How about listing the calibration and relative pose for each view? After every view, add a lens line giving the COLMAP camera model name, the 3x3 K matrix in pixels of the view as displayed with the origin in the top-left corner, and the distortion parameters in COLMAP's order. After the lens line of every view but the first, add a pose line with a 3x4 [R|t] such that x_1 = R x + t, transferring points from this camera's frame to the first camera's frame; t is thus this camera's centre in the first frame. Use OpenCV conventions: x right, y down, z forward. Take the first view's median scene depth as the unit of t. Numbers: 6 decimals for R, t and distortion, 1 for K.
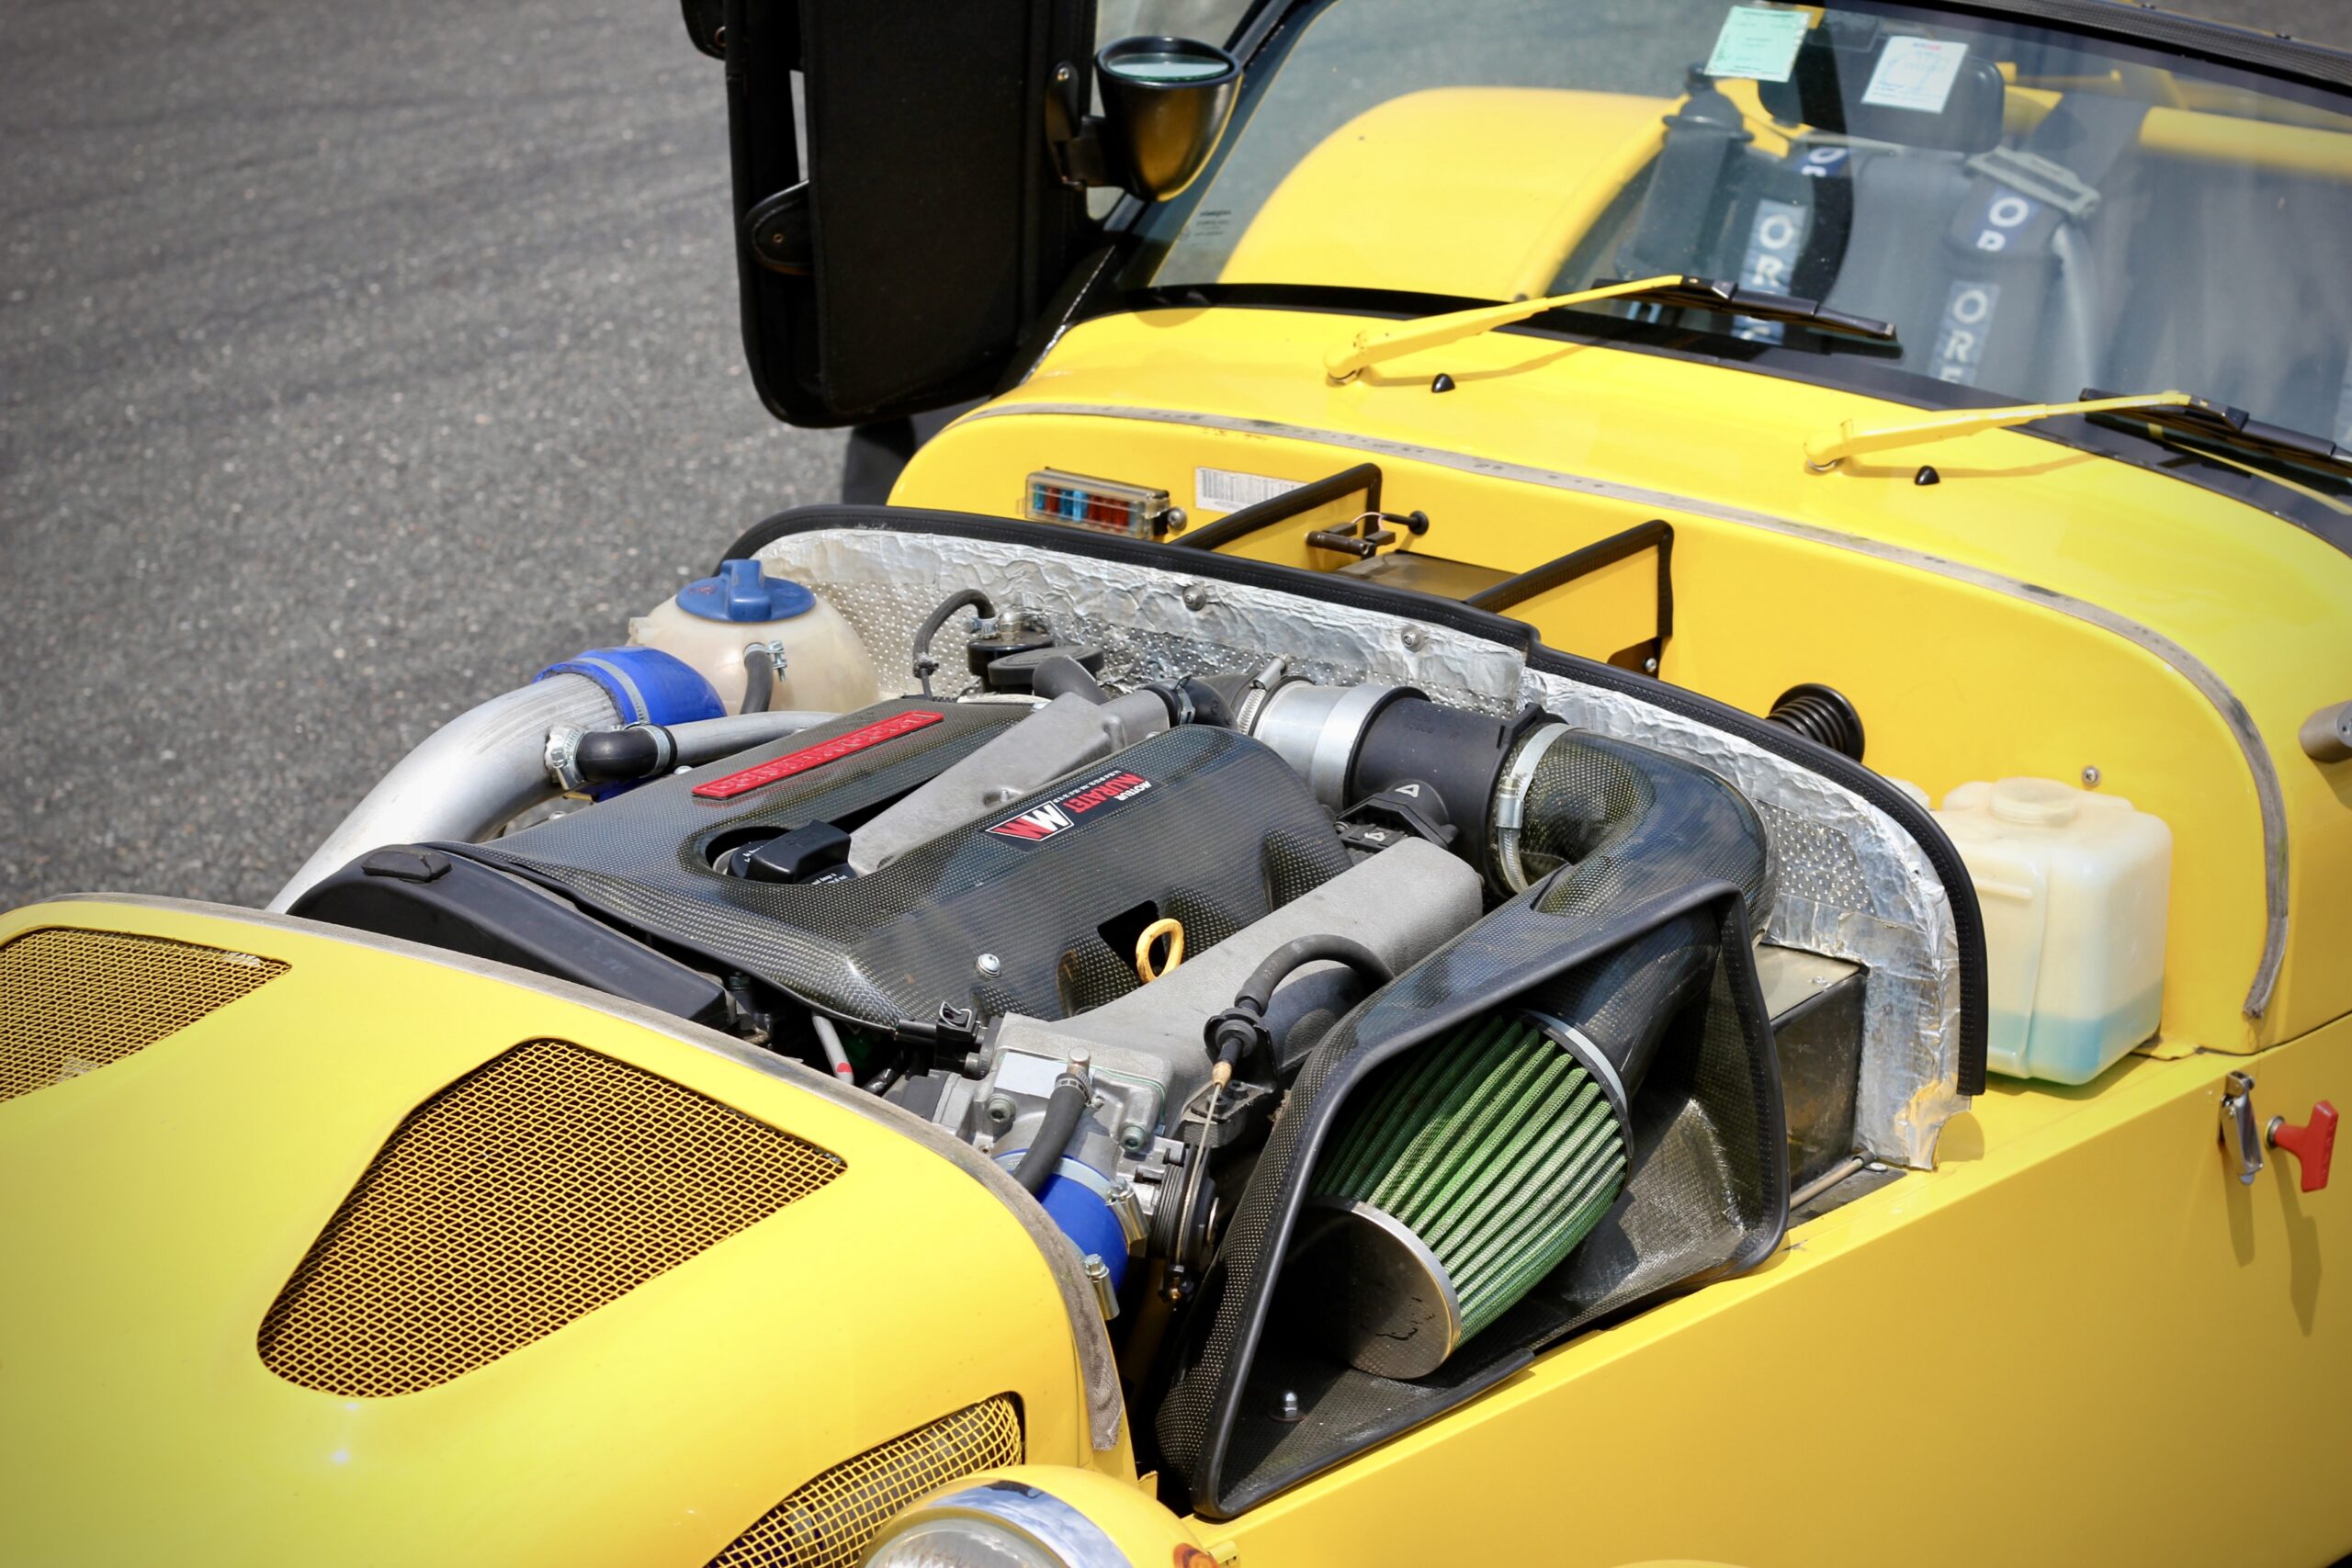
lens RADIAL K [[5568.6, 0, 1176.0], [0, 5568.6, 784.0], [0, 0, 1]] dist [-0.123012, 0.108778]
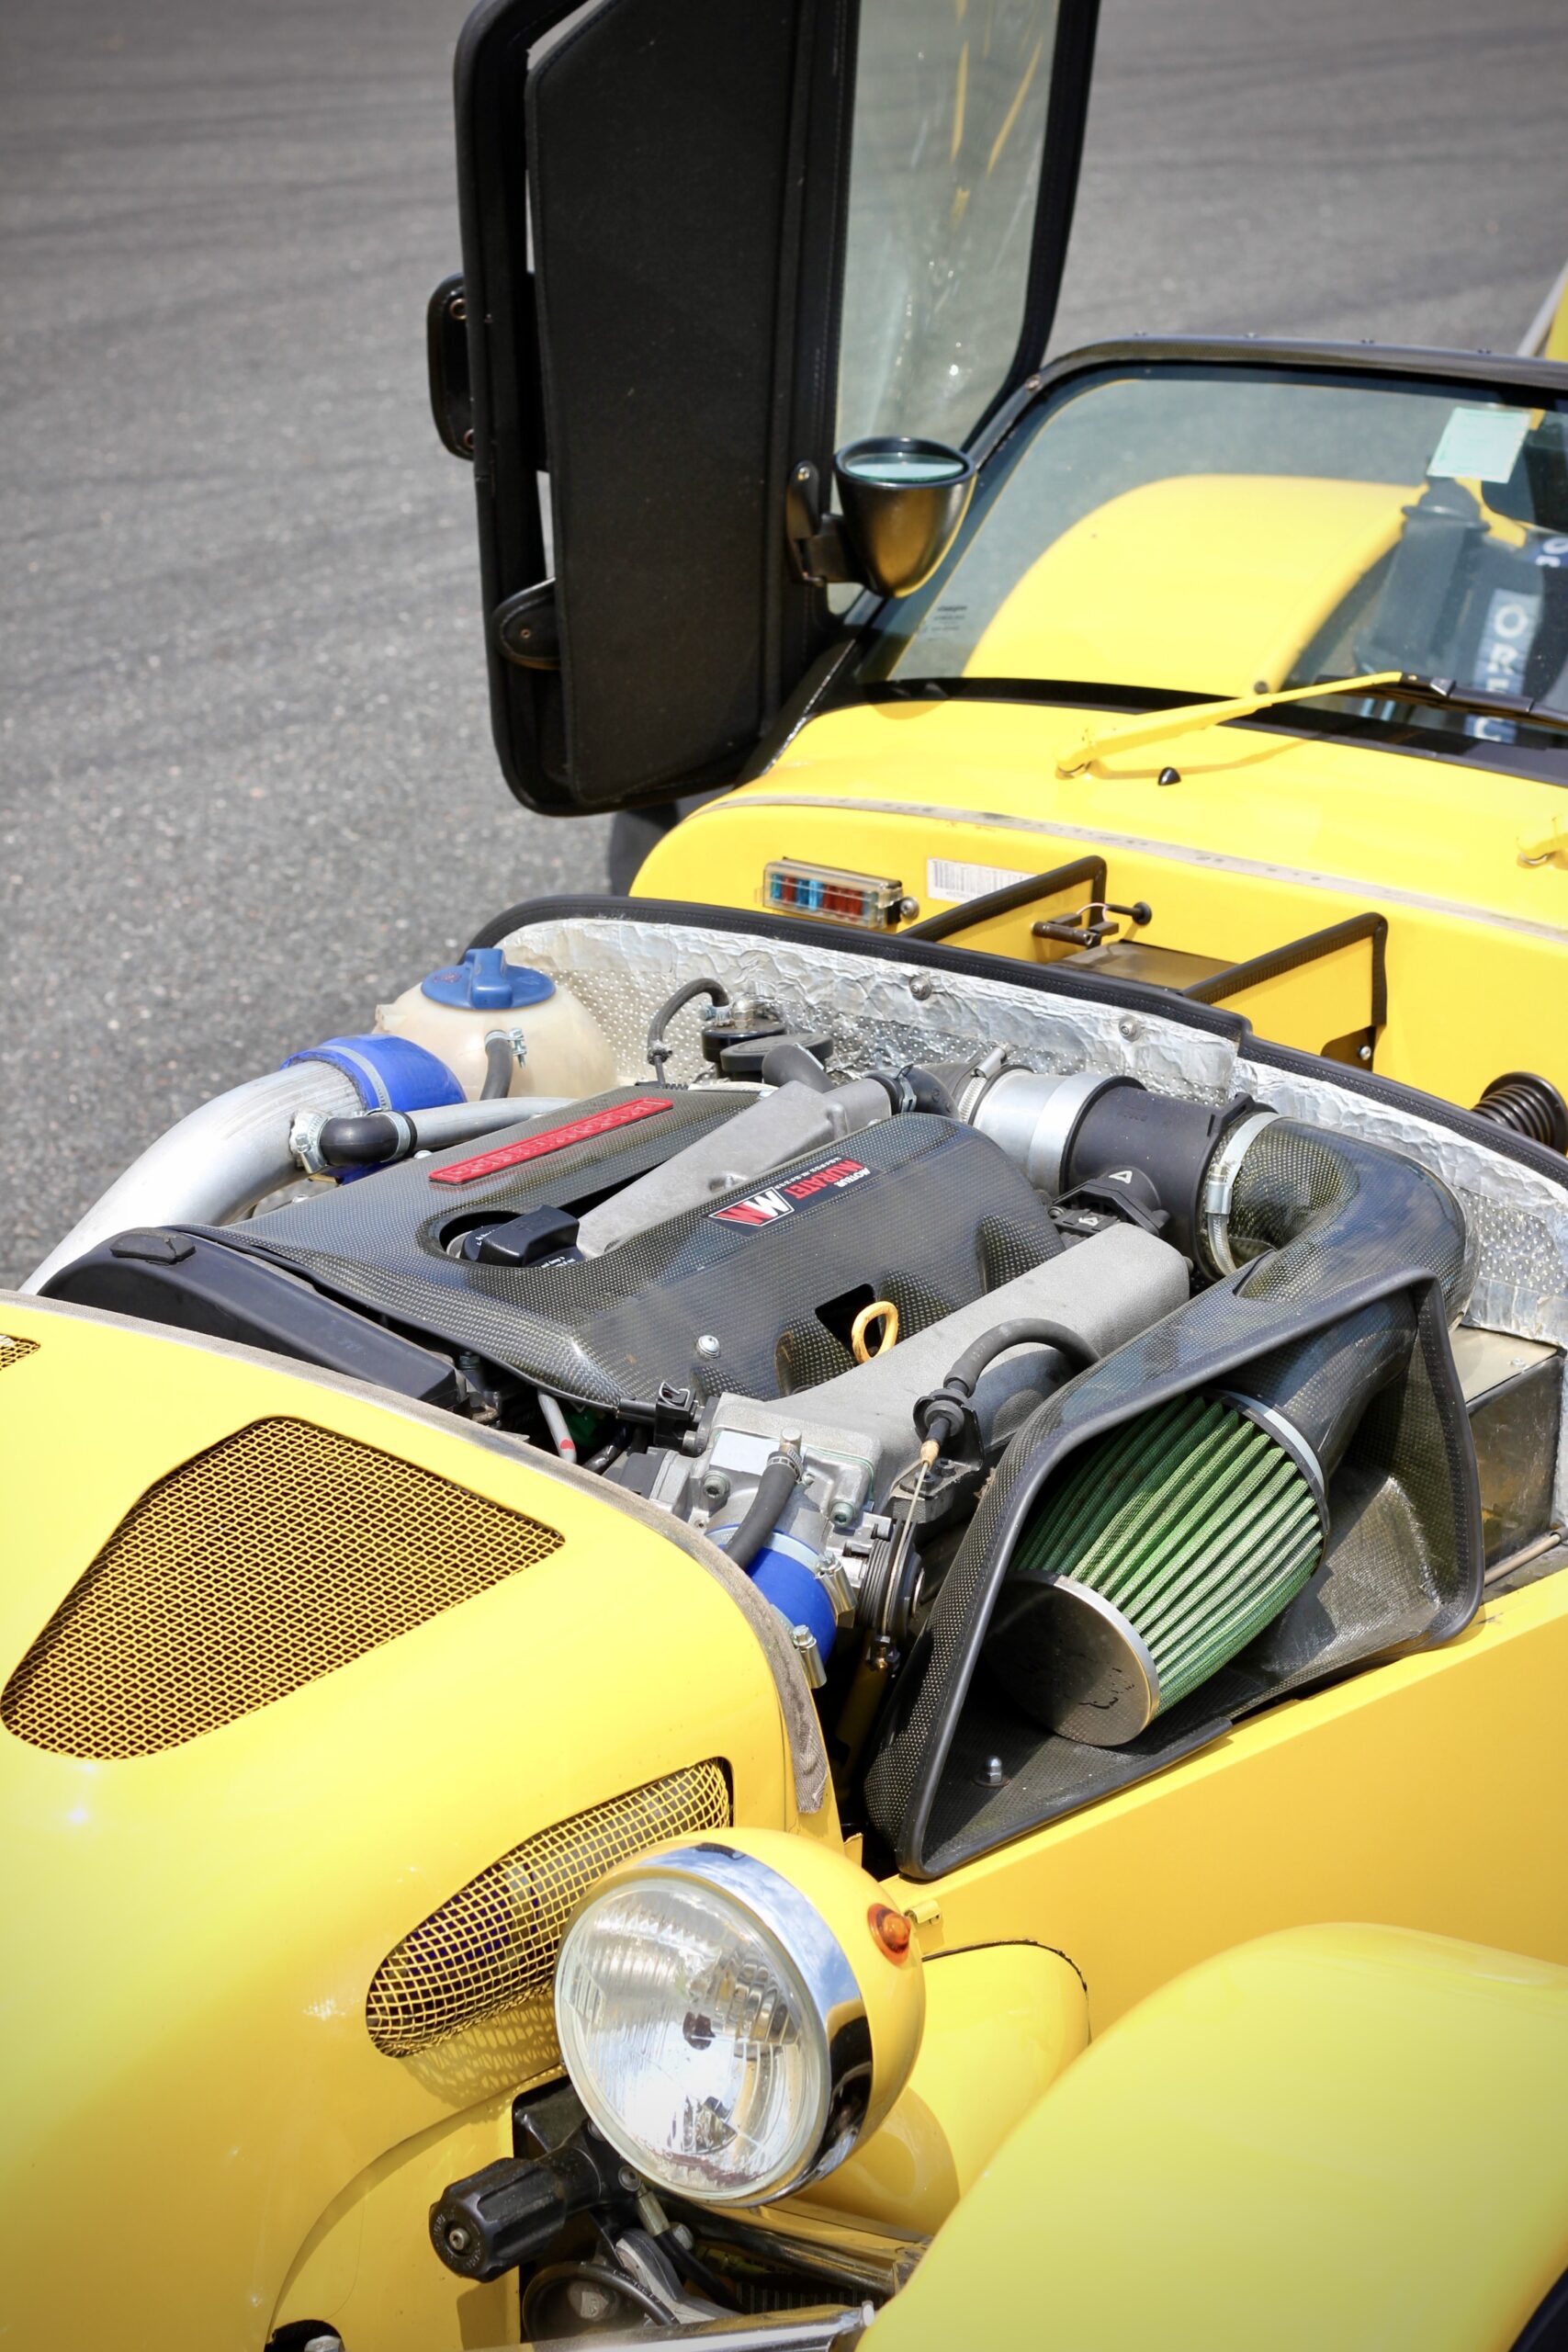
lens RADIAL K [[5568.6, 0, 798.4], [0, 5568.6, 1209.7], [0, 0, 1]] dist [-0.123012, 0.108778]
pose [[0.999491, 0.004103, -0.031652, 0.014480], [-0.003679, 0.999903, 0.013459, -0.006451], [0.031704, -0.013336, 0.999408, -0.036980]]
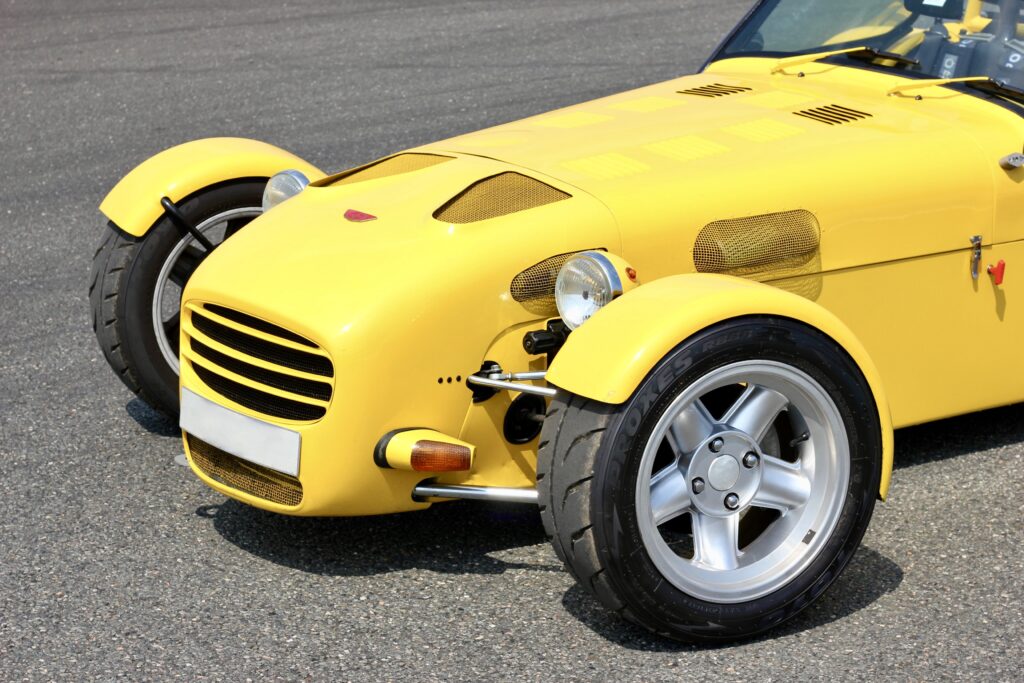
lens RADIAL K [[2424.6, 0, 512.0], [0, 2424.6, 341.5], [0, 0, 1]] dist [-0.123012, 0.108778]
pose [[0.976413, 0.051786, -0.209607, 0.236036], [-0.061470, 0.997309, -0.039950, 0.204963], [0.206974, 0.051892, 0.976969, -0.677849]]
